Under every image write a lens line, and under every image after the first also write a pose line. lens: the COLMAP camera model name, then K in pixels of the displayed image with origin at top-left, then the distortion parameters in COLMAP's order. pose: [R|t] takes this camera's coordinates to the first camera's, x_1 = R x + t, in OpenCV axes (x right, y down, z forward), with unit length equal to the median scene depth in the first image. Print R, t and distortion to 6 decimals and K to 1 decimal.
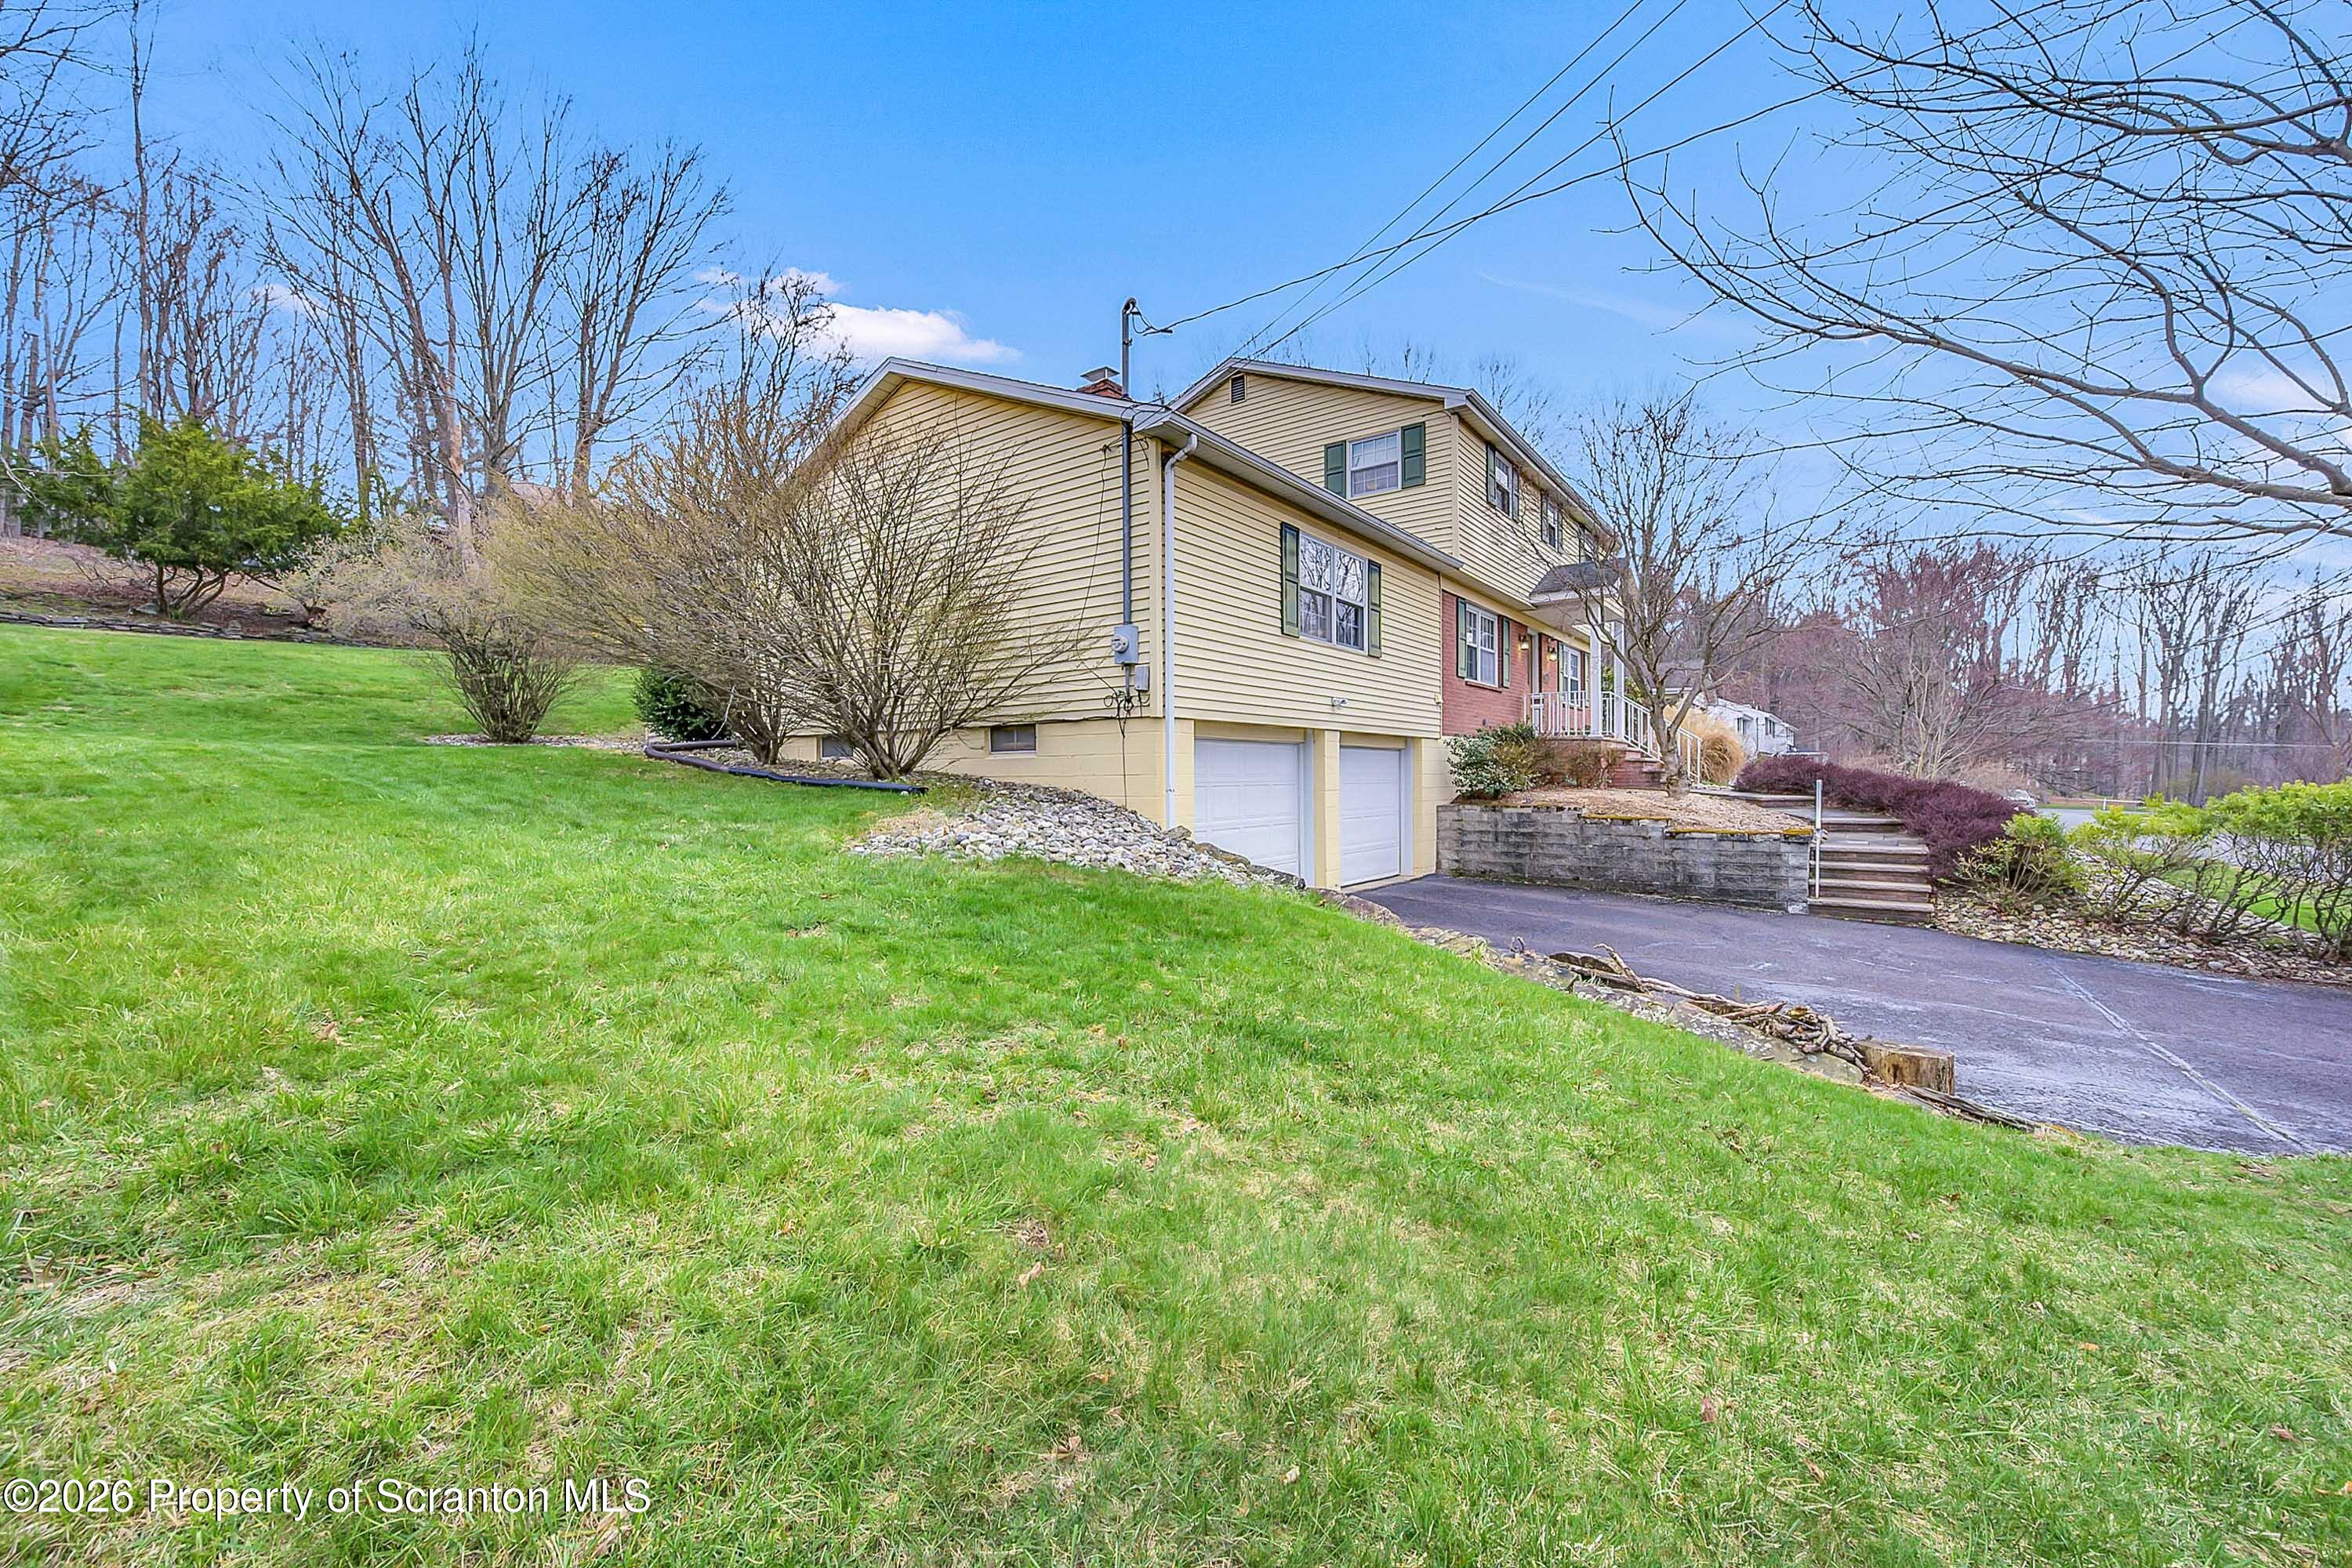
lens RADIAL K [[935.9, 0, 1176.0], [0, 935.9, 784.0], [0, 0, 1]] dist [0.000292, -0.000355]
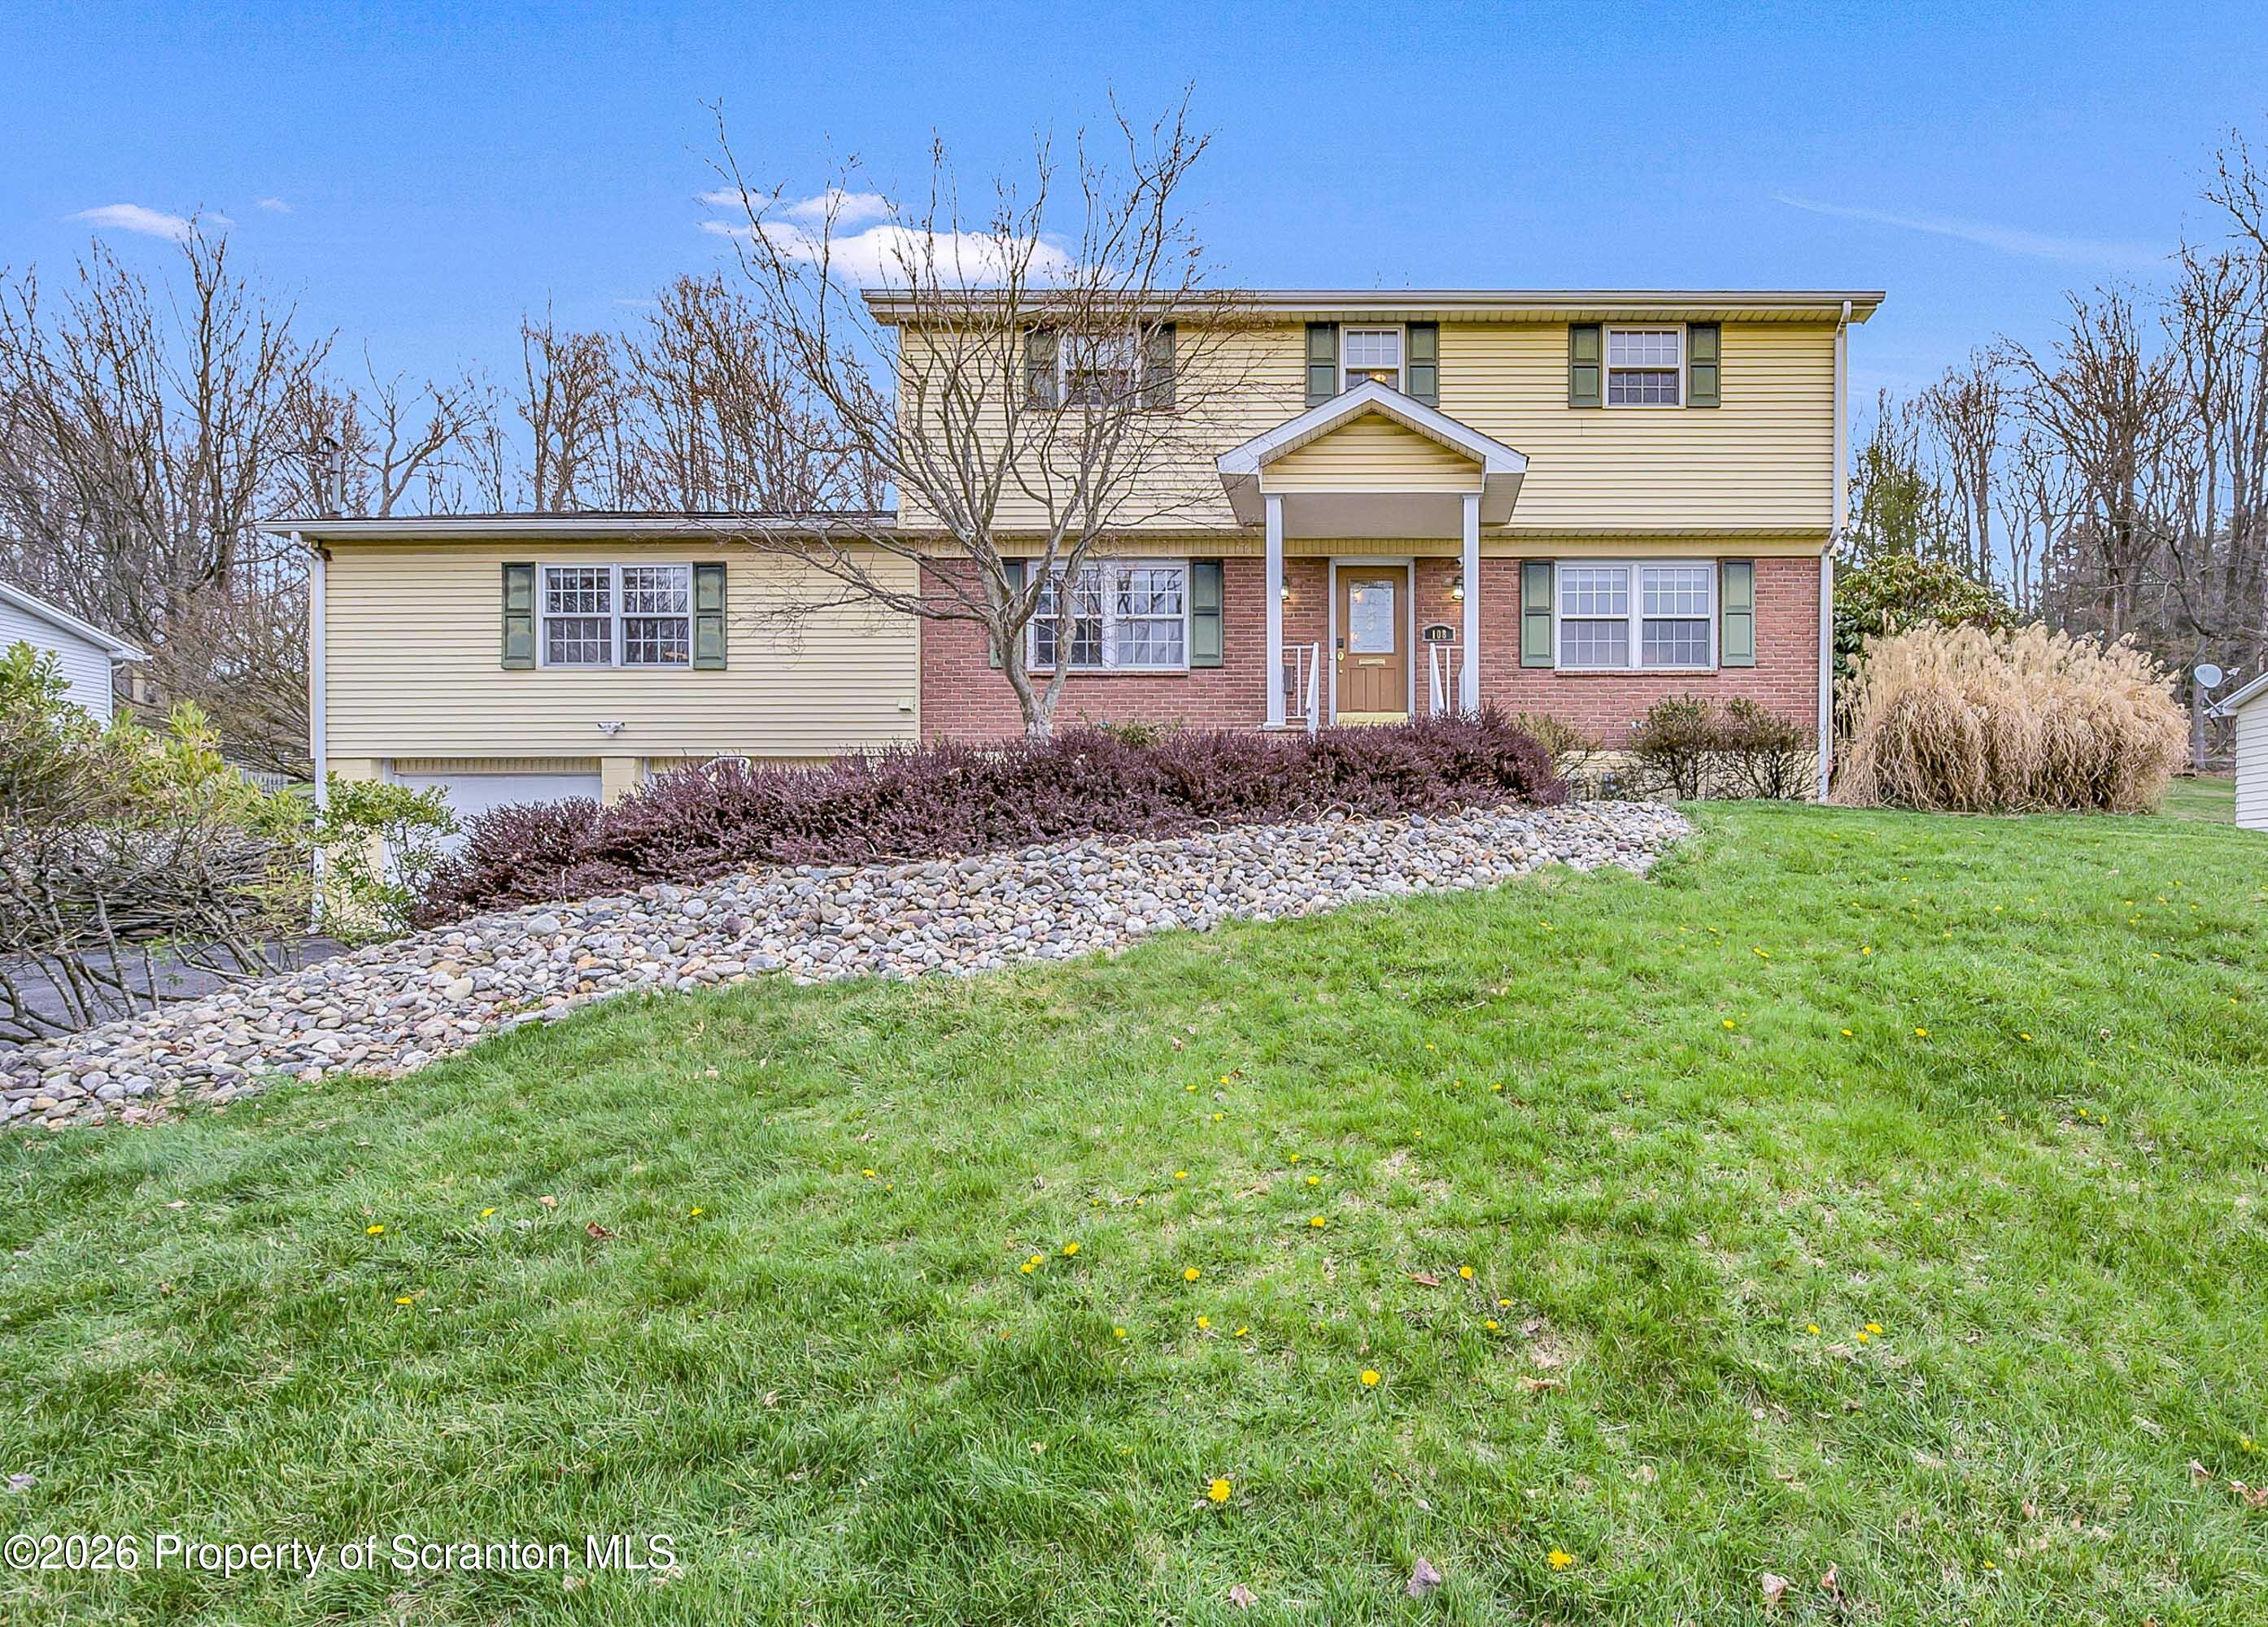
lens RADIAL K [[1007.8, 0, 1134.0], [0, 1007.8, 878.4], [0, 0, 1]] dist [-0.003903, -0.000376]
pose [[0.592611, -0.002173, -0.805486, 1.273431], [-0.004688, 0.999970, -0.006146, 0.067313], [0.805475, 0.007419, 0.592583, 0.802425]]
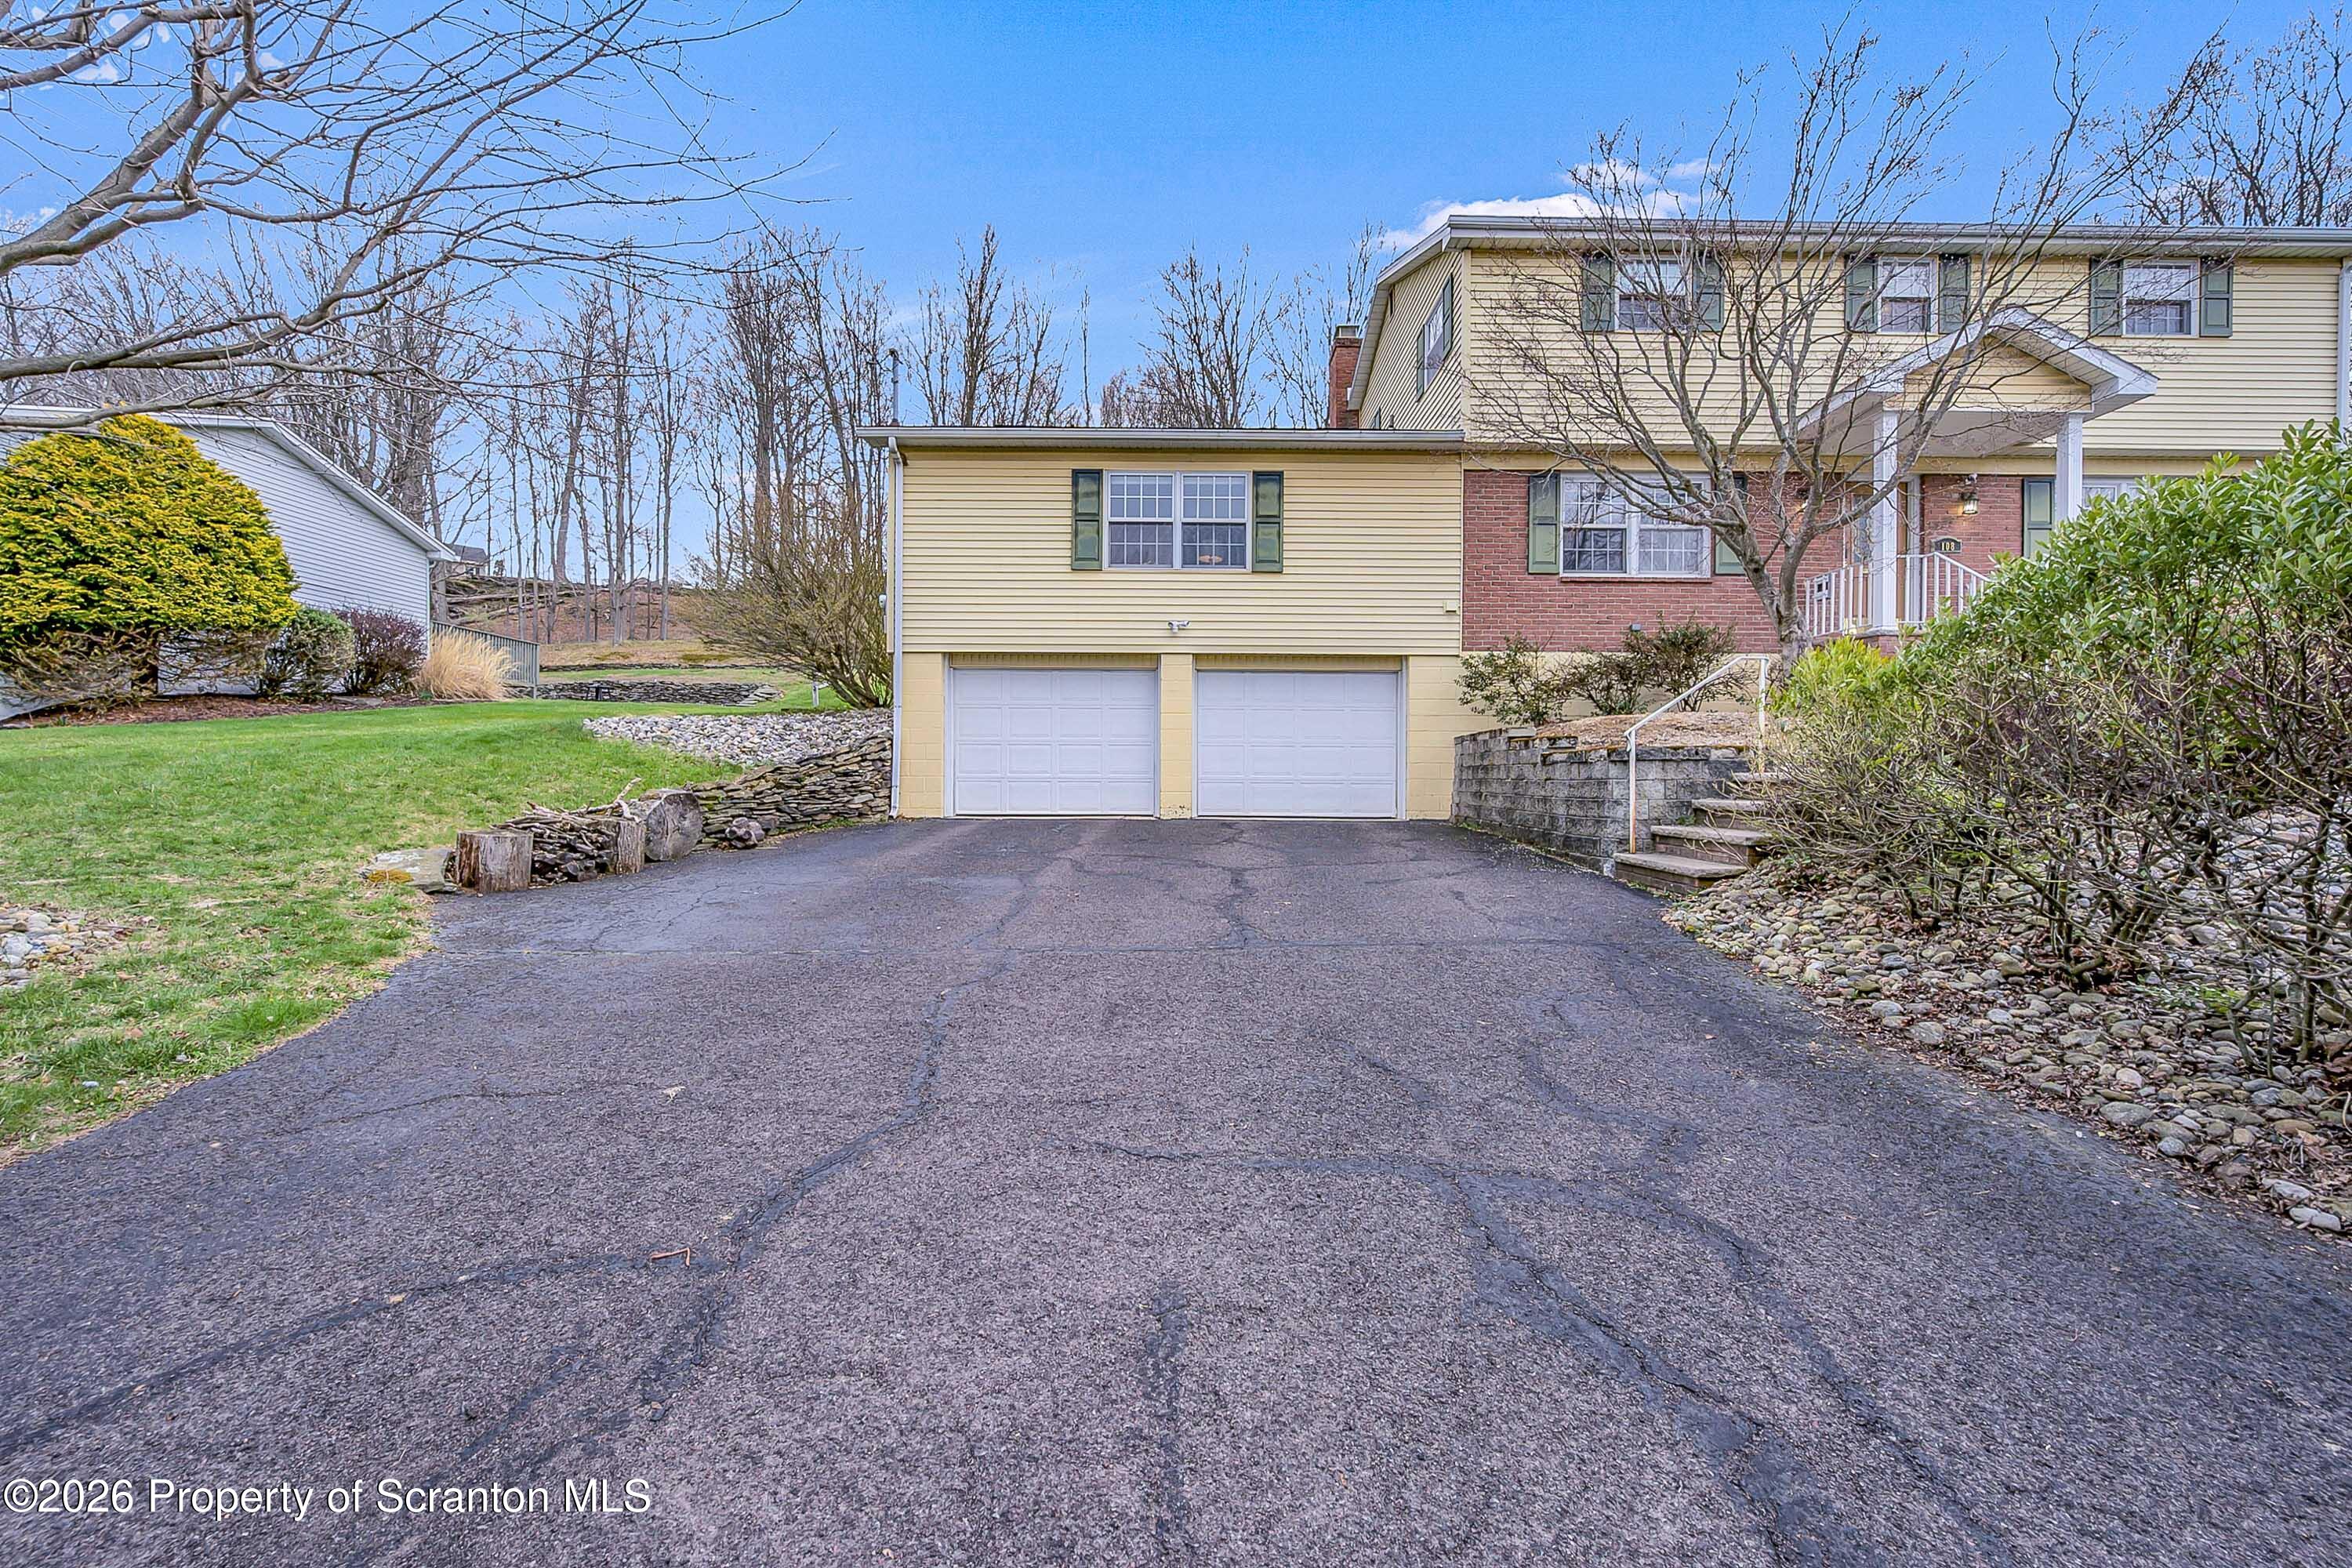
lens RADIAL K [[935.9, 0, 1176.0], [0, 935.9, 784.0], [0, 0, 1]] dist [0.000292, -0.000355]
pose [[0.603543, 0.015972, -0.797170, 0.959194], [-0.010899, 0.999871, 0.011781, 0.070345], [0.797256, 0.001578, 0.603640, 0.377849]]
